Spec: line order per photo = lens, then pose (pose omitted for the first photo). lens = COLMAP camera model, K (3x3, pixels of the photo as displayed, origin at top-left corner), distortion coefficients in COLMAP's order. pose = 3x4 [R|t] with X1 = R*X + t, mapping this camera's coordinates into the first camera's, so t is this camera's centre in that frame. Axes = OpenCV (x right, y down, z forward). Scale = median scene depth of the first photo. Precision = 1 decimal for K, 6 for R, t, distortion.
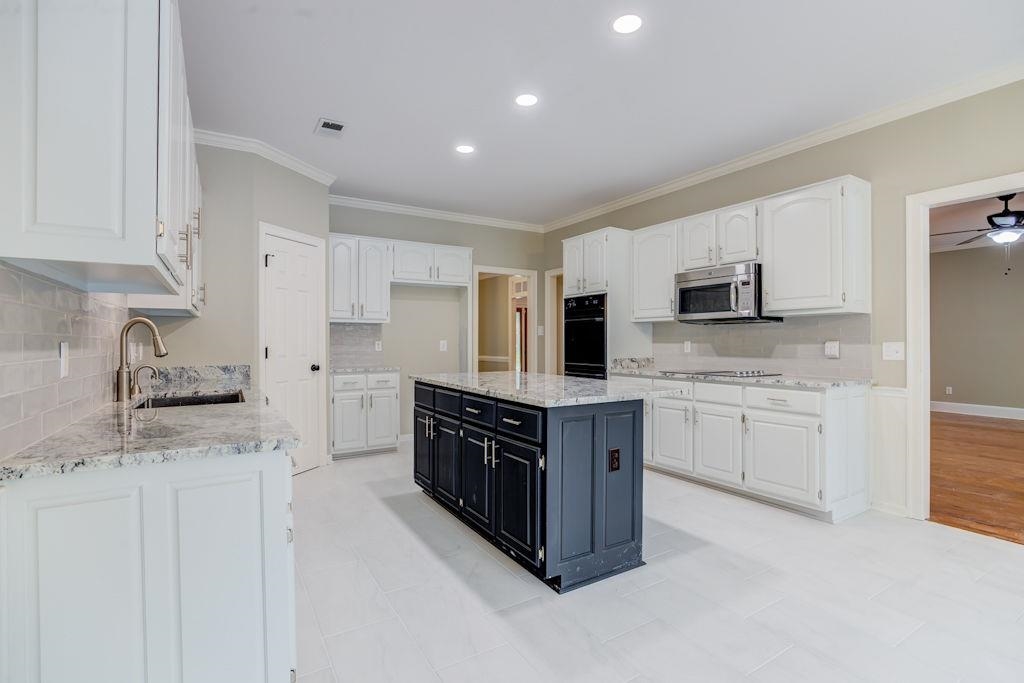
lens RADIAL K [[477.9, 0, 507.2], [0, 477.9, 336.1], [0, 0, 1]] dist [-0.020968, 0.009694]
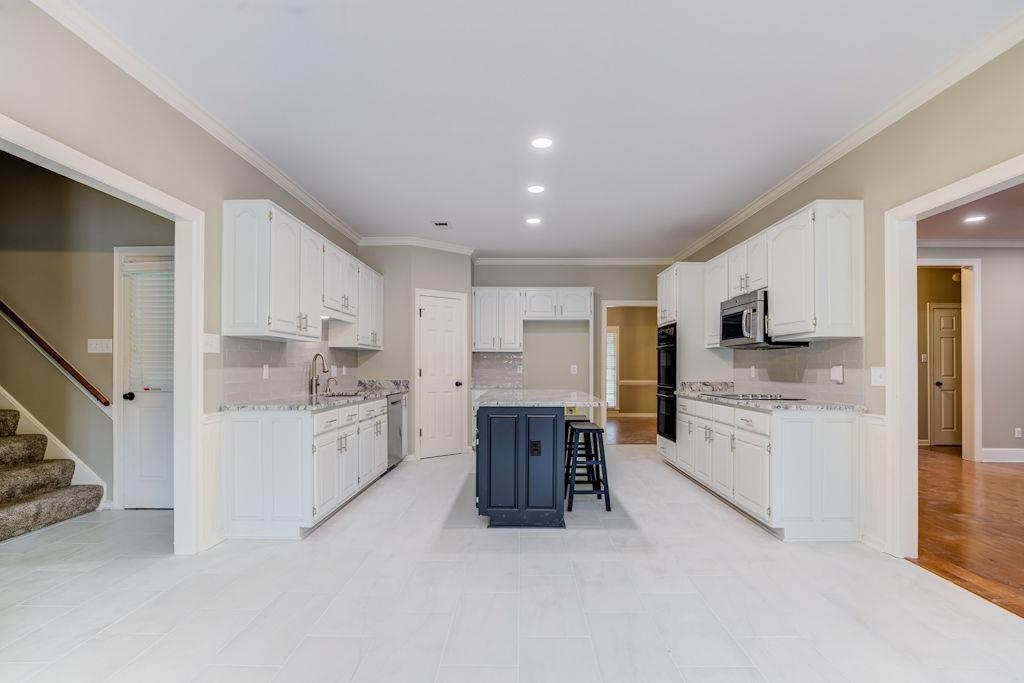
lens RADIAL K [[477.9, 0, 507.6], [0, 477.9, 361.3], [0, 0, 1]] dist [-0.020968, 0.009694]
pose [[0.845480, -0.002842, -0.534000, 0.529465], [0.001934, 0.999996, -0.002260, 0.001784], [0.534004, 0.000878, 0.845481, -0.149877]]
